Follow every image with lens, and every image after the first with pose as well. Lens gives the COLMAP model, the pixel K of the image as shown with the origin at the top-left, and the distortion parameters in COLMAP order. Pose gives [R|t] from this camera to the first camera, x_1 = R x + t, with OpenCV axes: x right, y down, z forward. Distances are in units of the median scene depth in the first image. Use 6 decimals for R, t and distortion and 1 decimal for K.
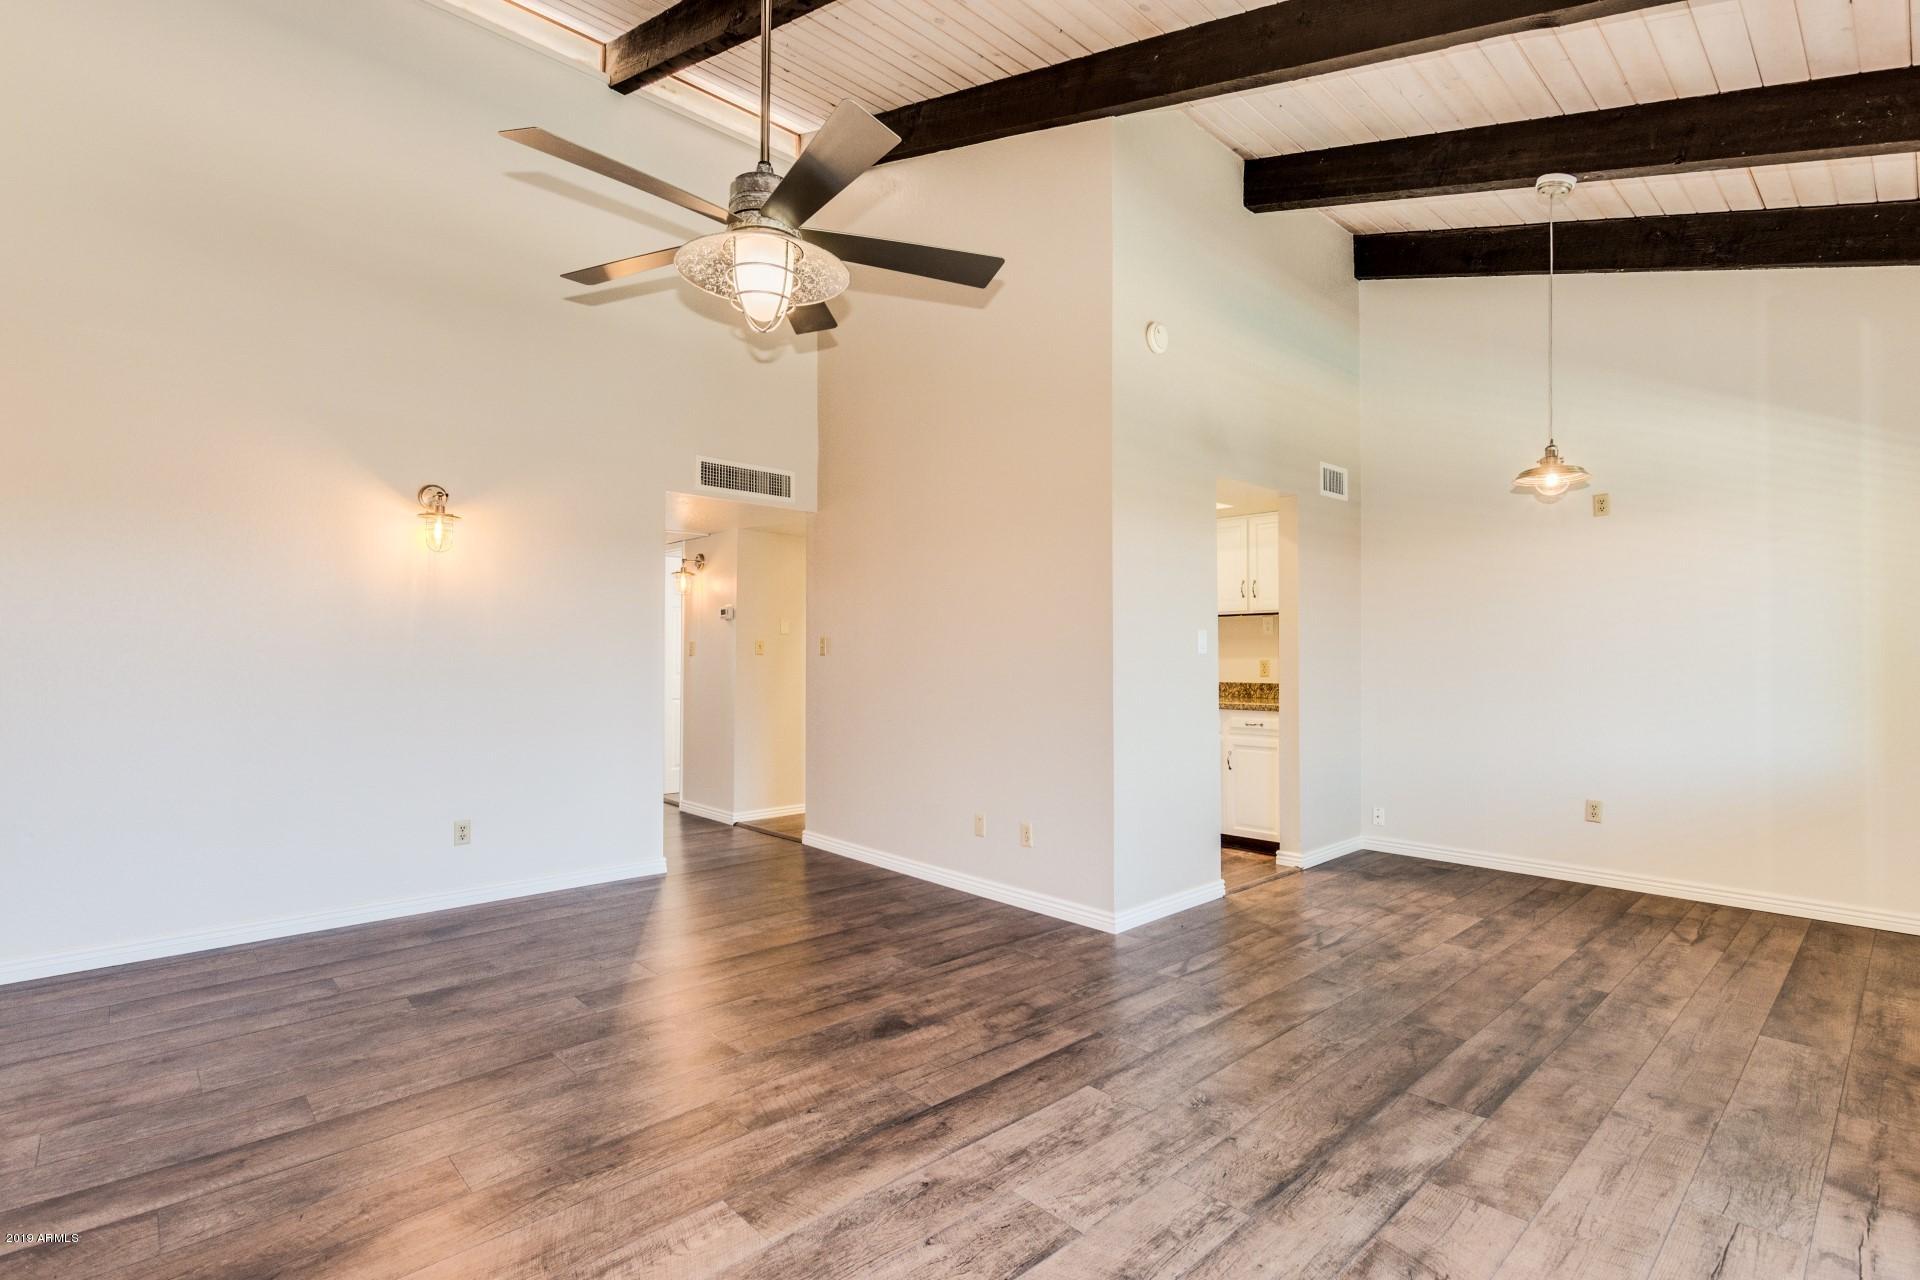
lens RADIAL K [[892.5, 0, 959.7], [0, 892.5, 641.6], [0, 0, 1]] dist [0.007811, -0.000629]
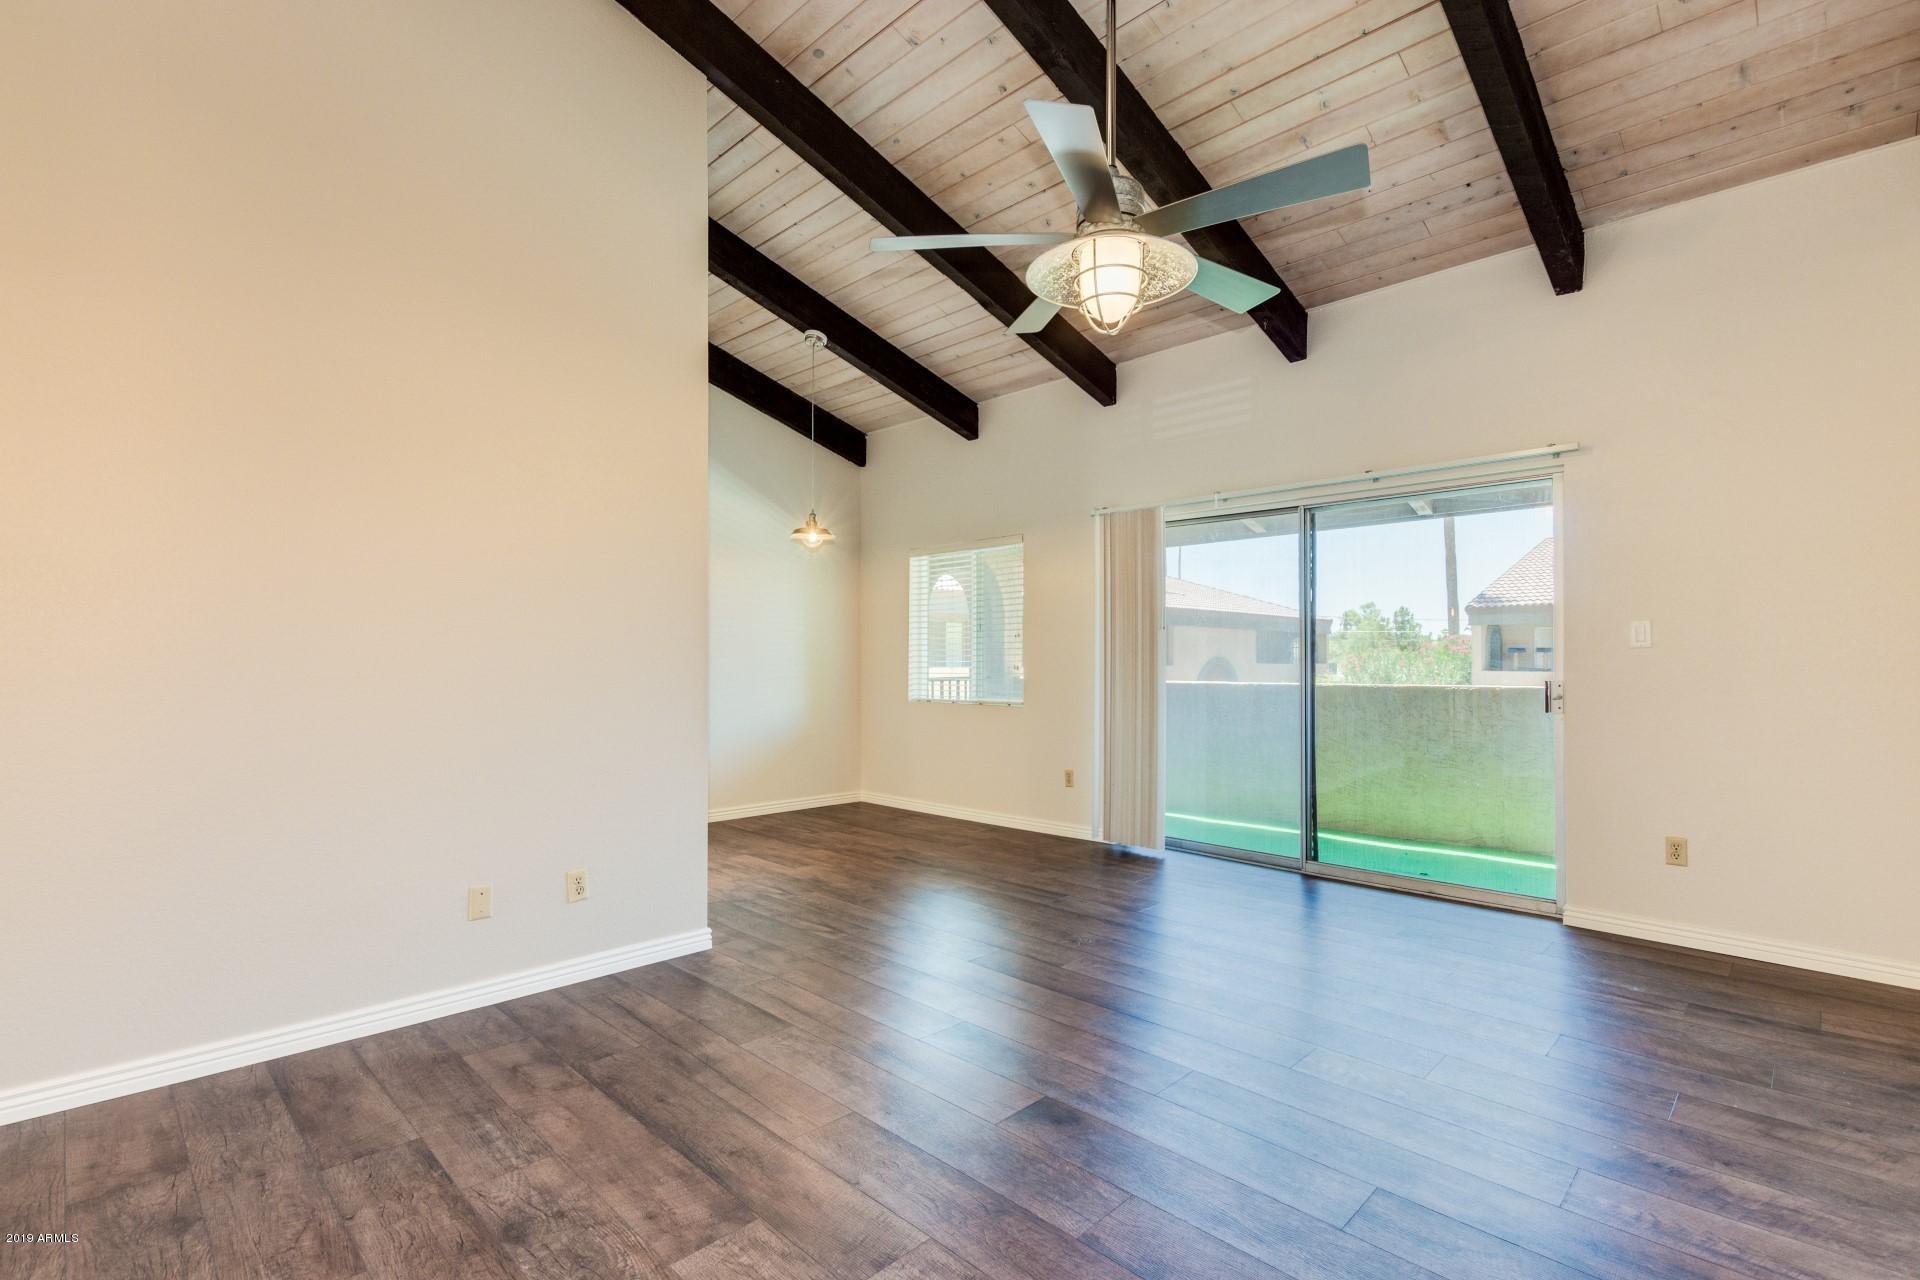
lens RADIAL K [[892.5, 0, 962.6], [0, 892.5, 650.3], [0, 0, 1]] dist [0.007811, -0.000629]
pose [[-0.038024, 0.011059, 0.999216, -0.881636], [-0.015219, 0.999816, -0.011645, 0.024506], [-0.999161, -0.015650, -0.037849, 0.881790]]
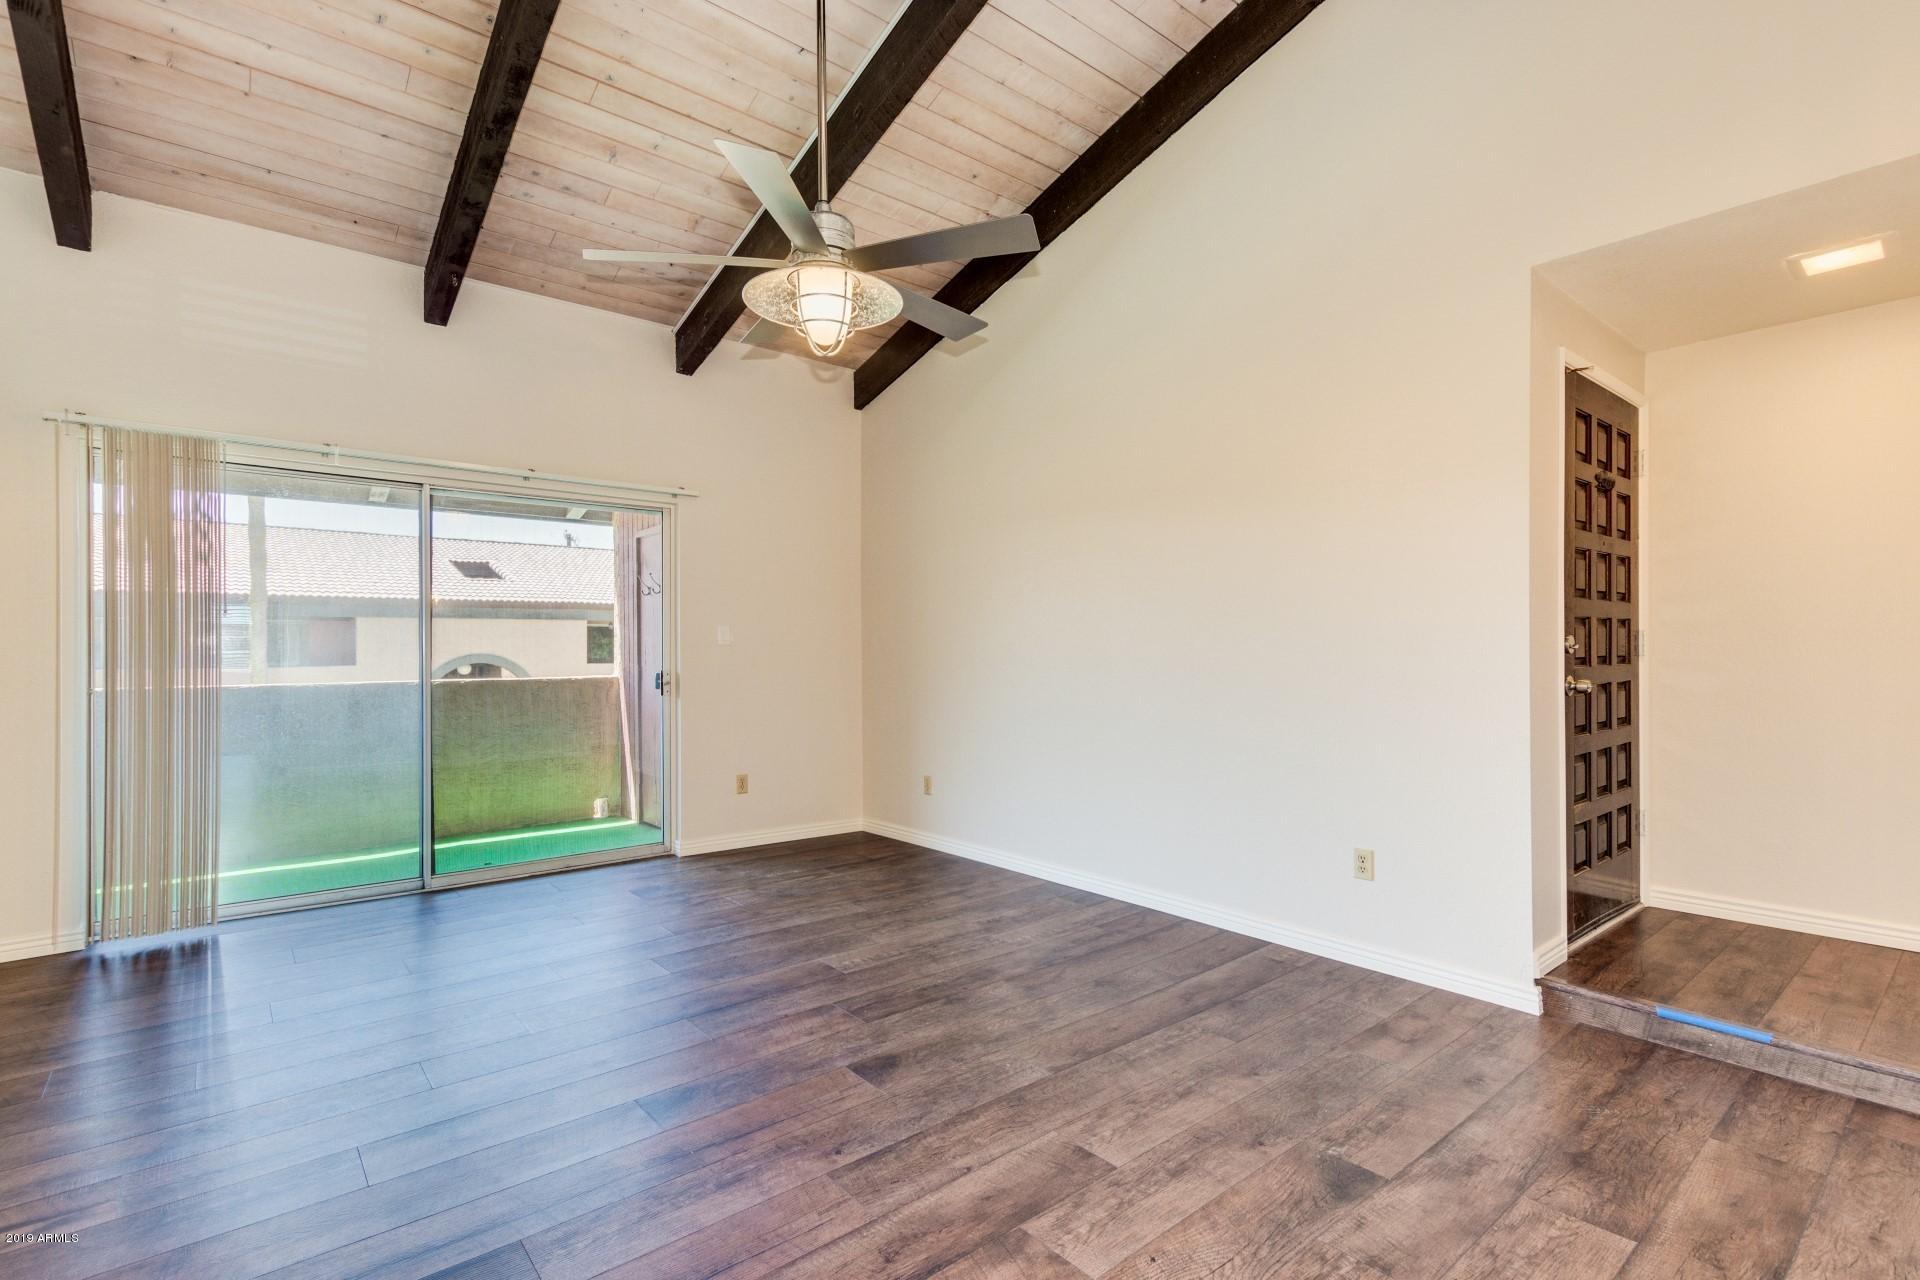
lens RADIAL K [[892.5, 0, 960.1], [0, 892.5, 646.0], [0, 0, 1]] dist [0.007811, -0.000629]
pose [[-0.998660, 0.002555, 0.051696, -0.321935], [0.001250, 0.999680, -0.025273, 0.035956], [-0.051744, -0.025174, -0.998343, 1.517643]]
